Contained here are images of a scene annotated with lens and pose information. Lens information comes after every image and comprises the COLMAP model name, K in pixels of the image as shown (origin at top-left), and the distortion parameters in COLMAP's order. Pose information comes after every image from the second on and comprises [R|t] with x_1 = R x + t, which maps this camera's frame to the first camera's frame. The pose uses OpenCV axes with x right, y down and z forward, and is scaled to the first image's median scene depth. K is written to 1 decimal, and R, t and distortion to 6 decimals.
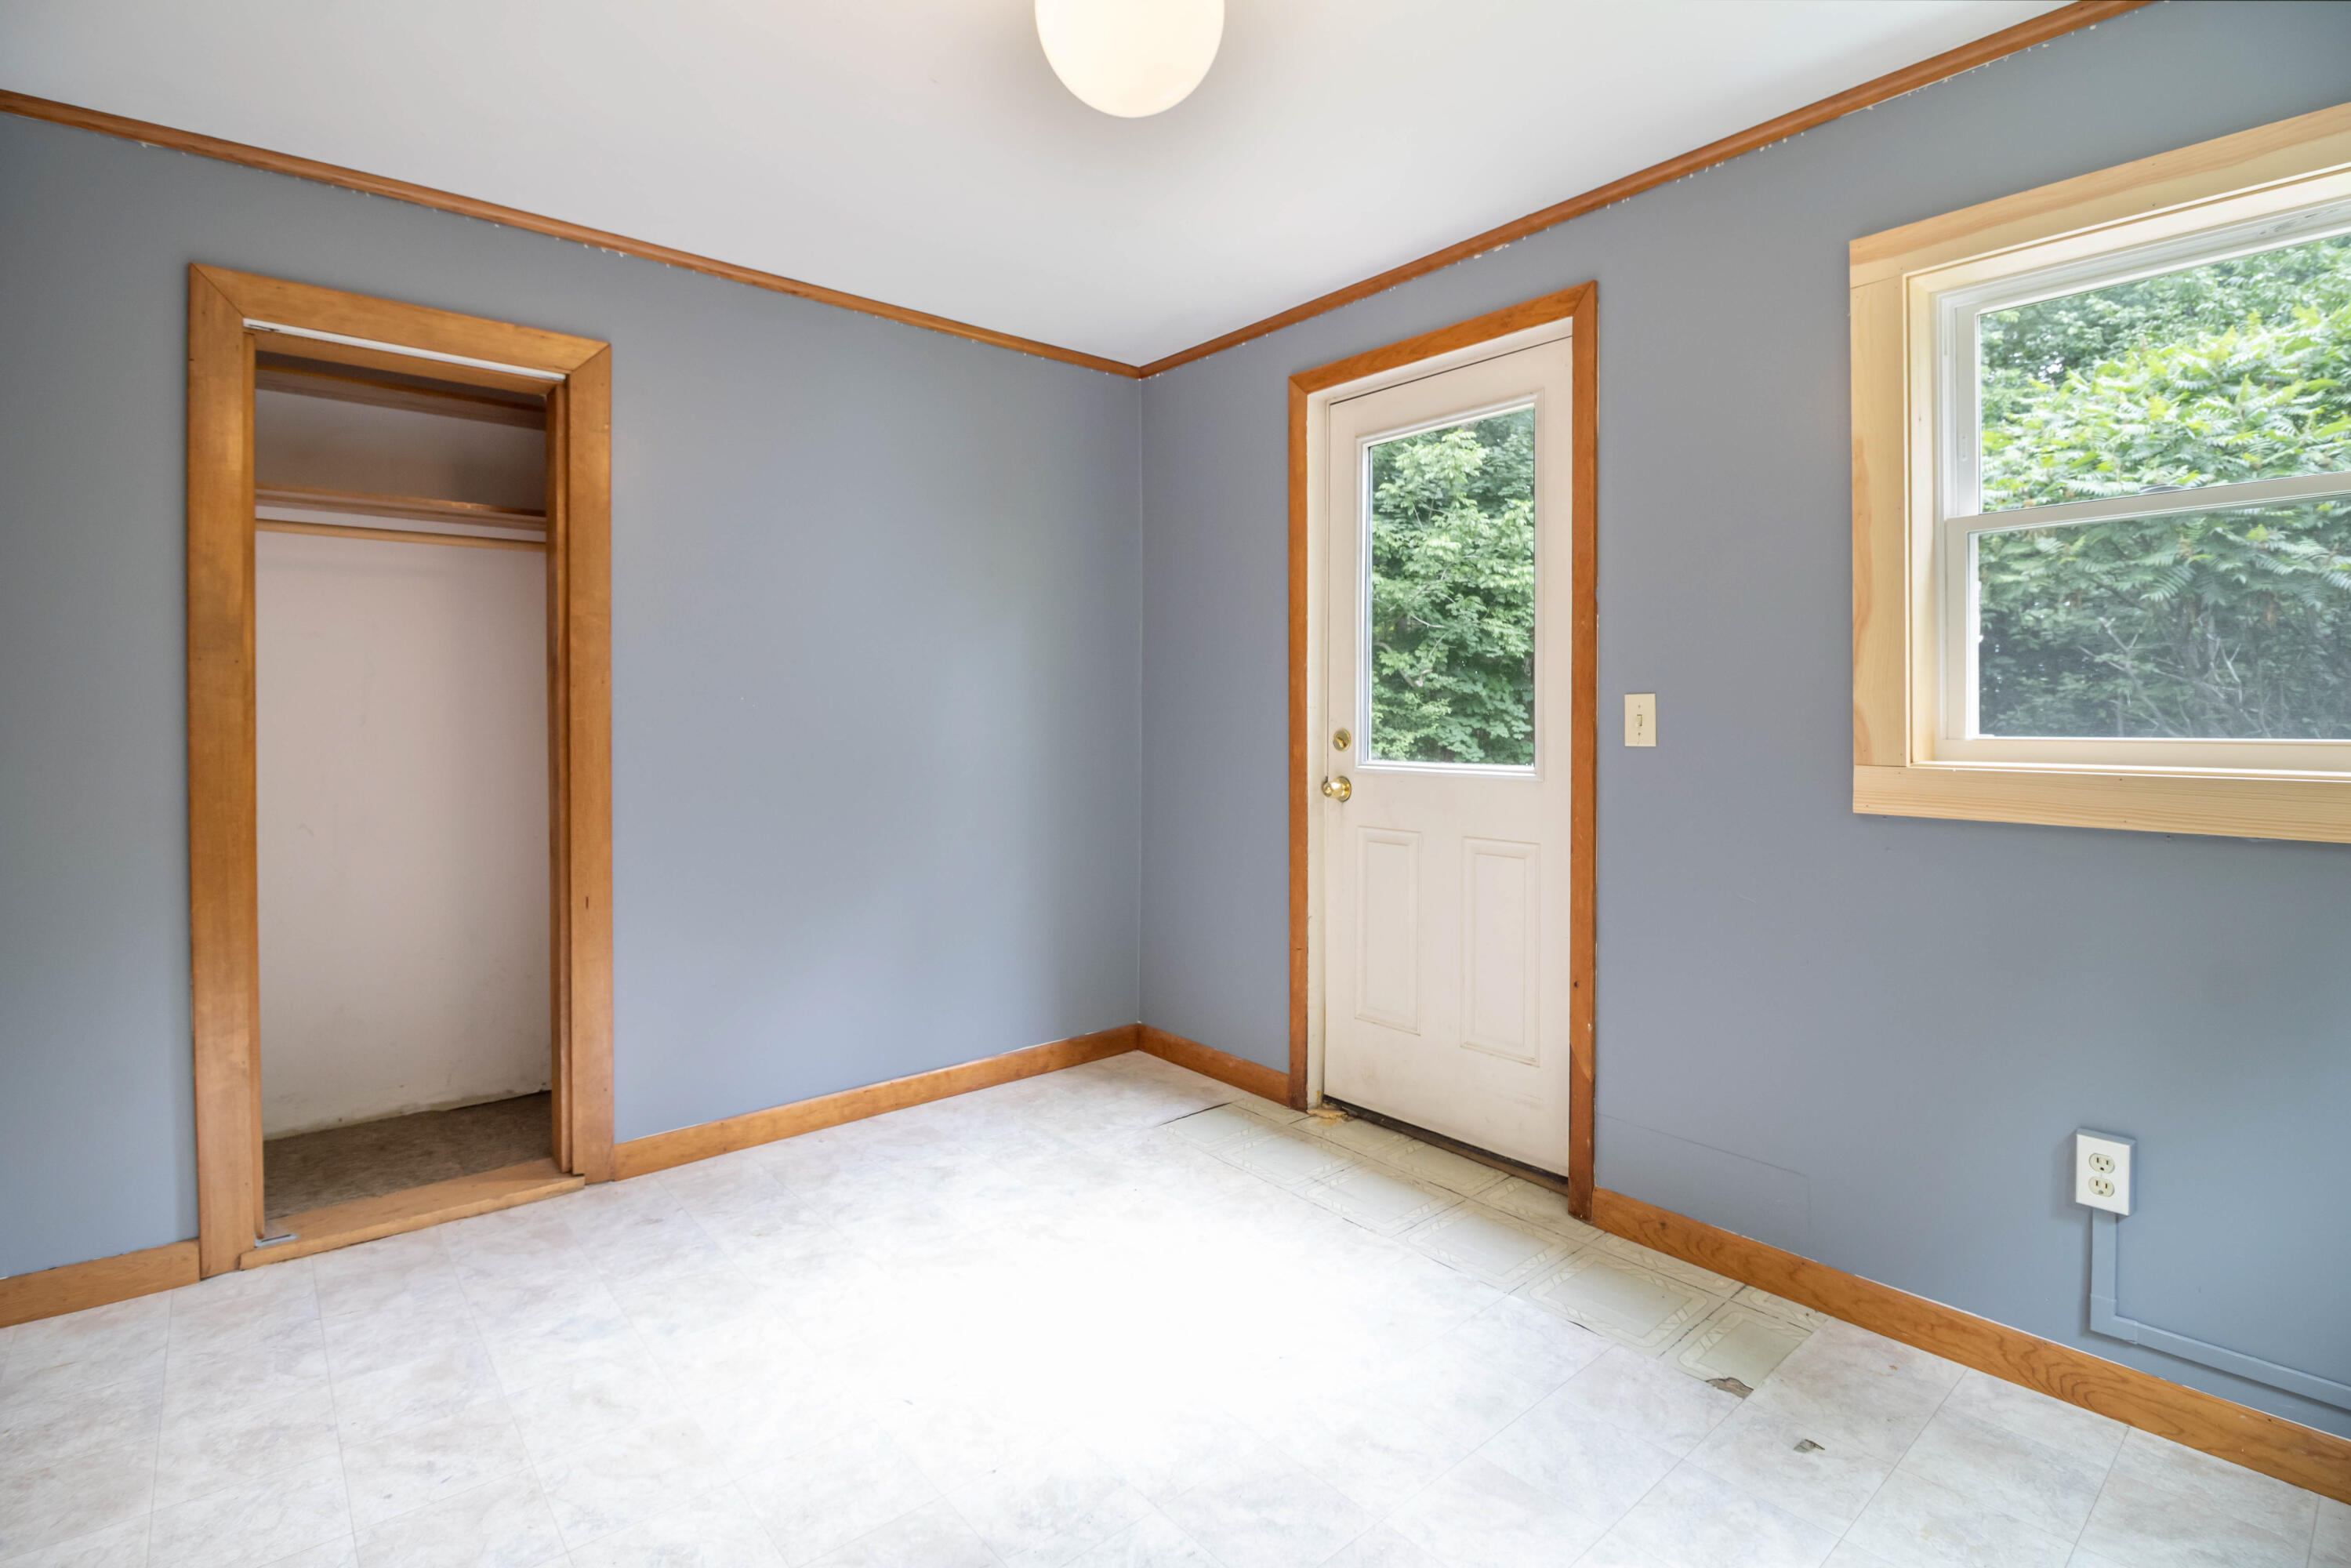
lens RADIAL K [[1078.4, 0, 1177.7], [0, 1078.4, 761.1], [0, 0, 1]] dist [-0.025488, -0.000656]
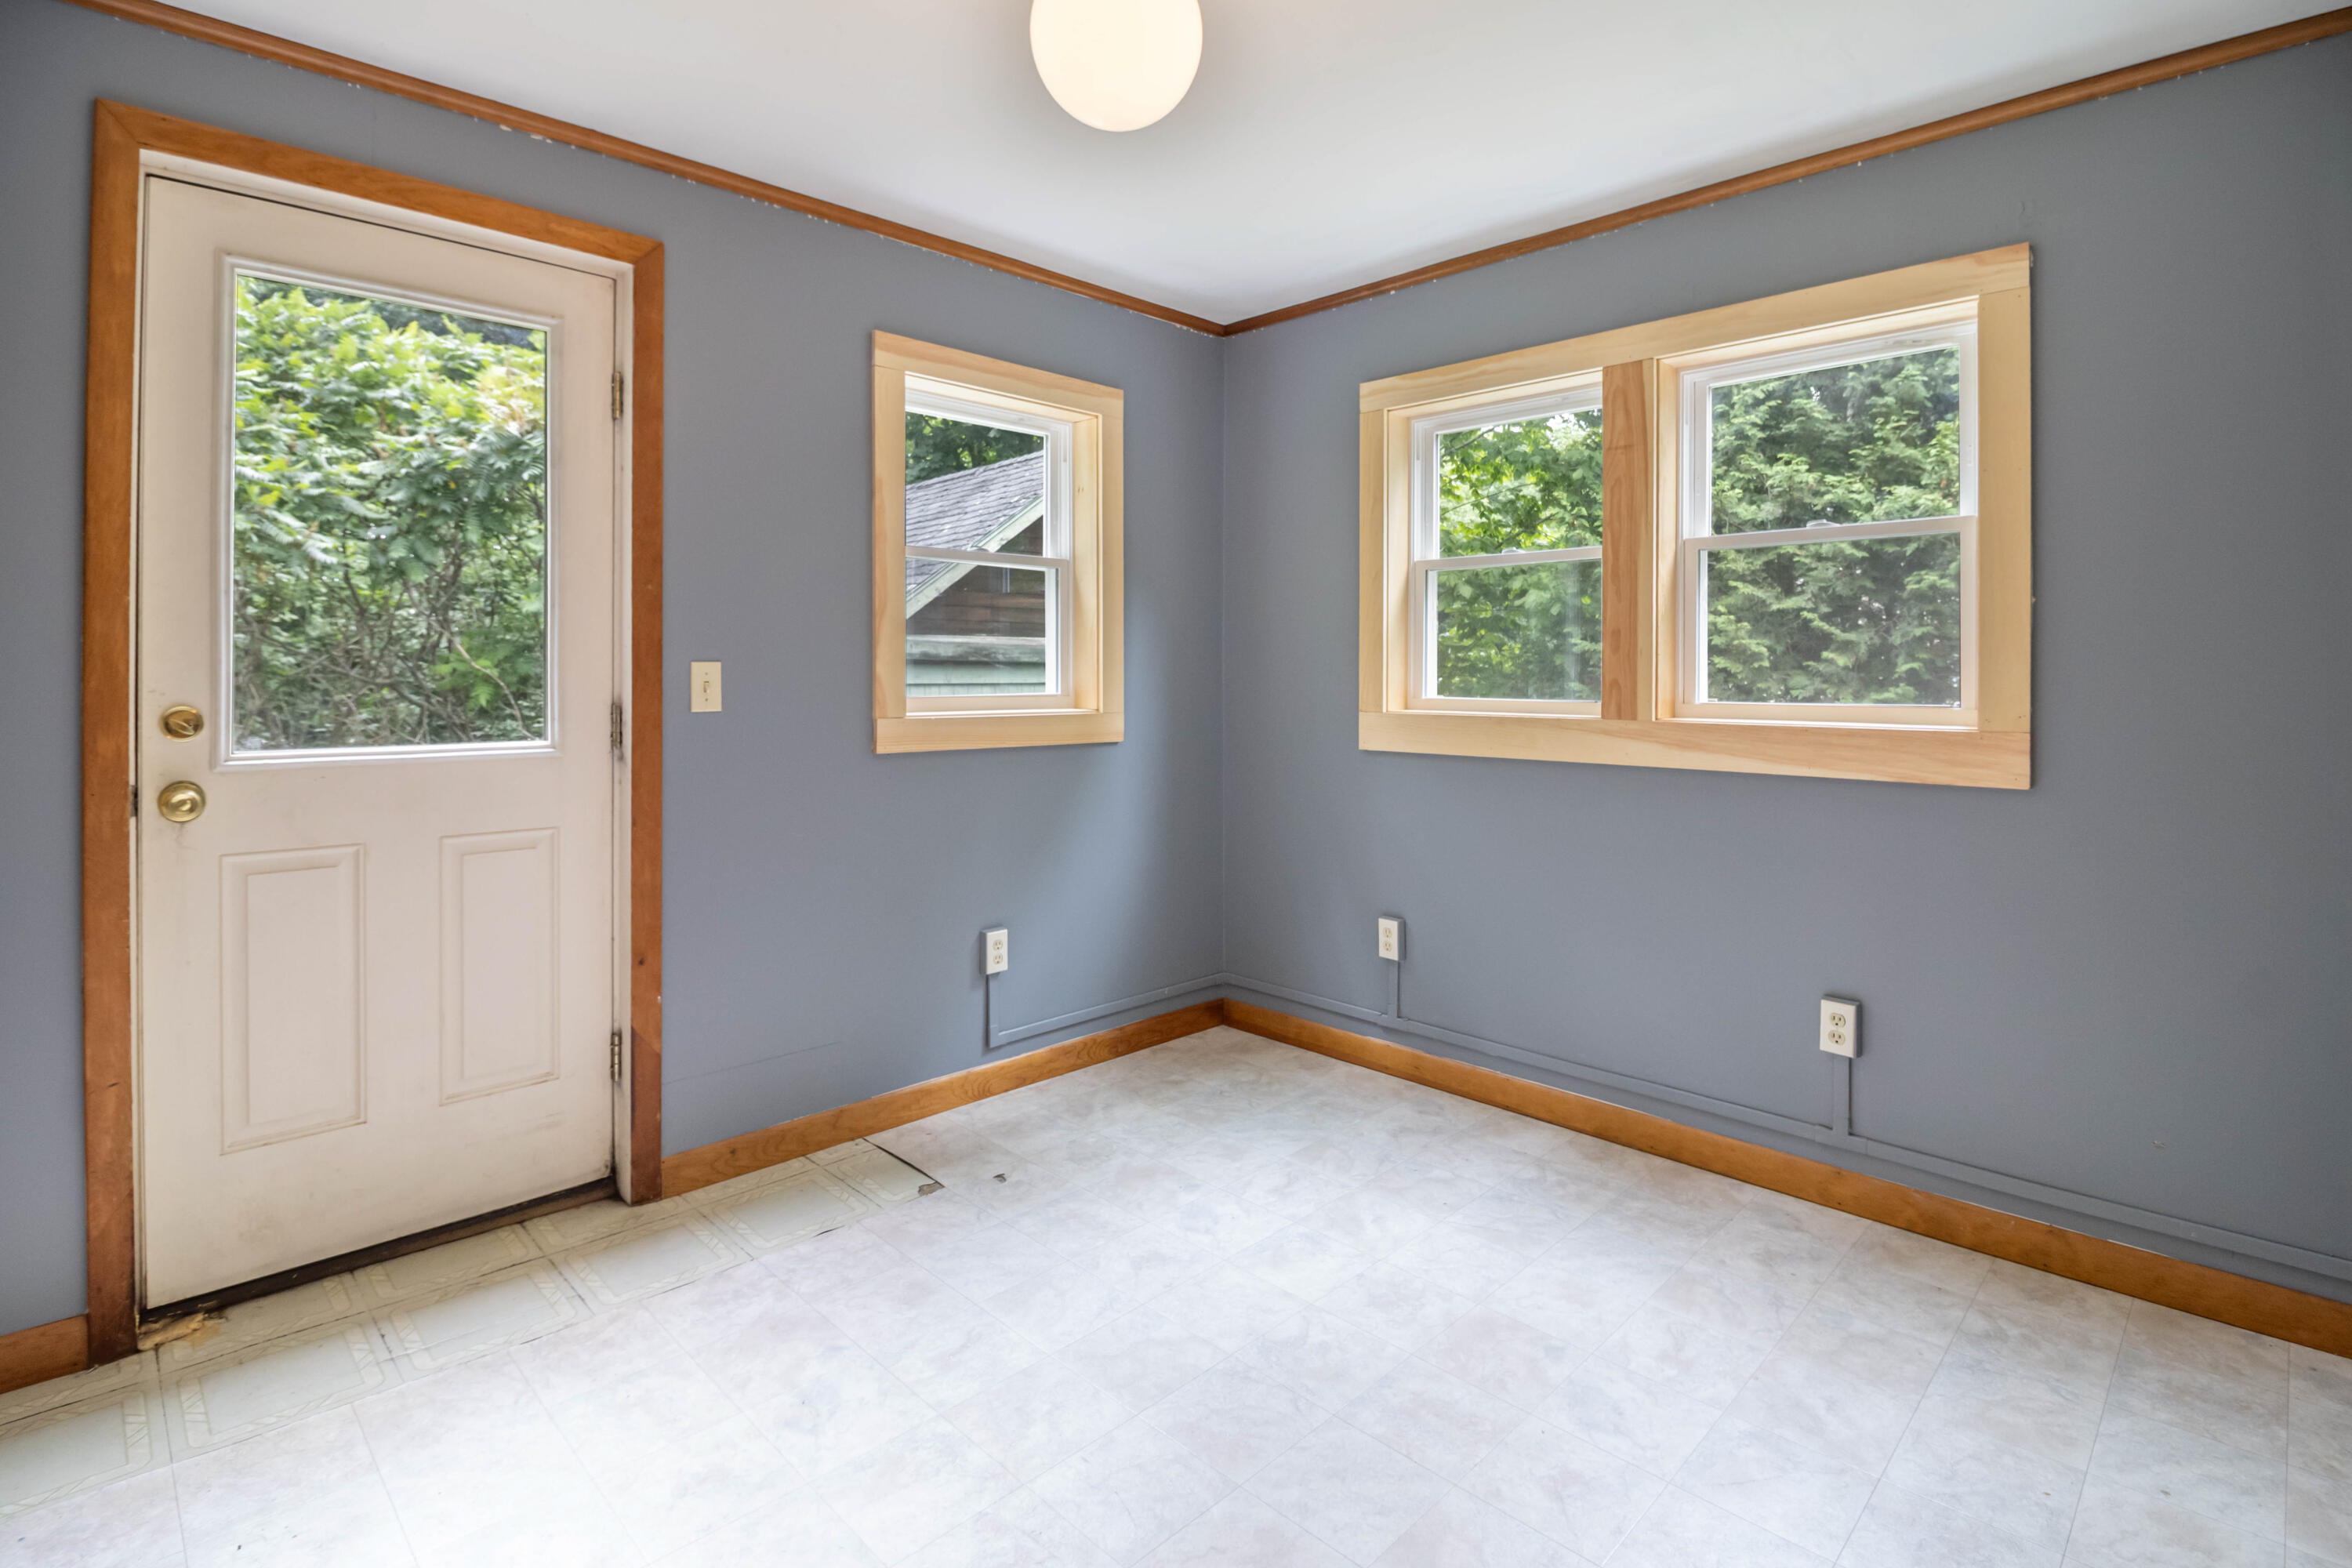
lens RADIAL K [[1127.9, 0, 1189.3], [0, 1127.9, 737.3], [0, 0, 1]] dist [-0.000291, -0.011217]
pose [[-0.077234, -0.051280, 0.995693, -0.713104], [0.044873, 0.997486, 0.054853, -0.028309], [-0.996003, 0.048916, -0.074739, 0.615949]]
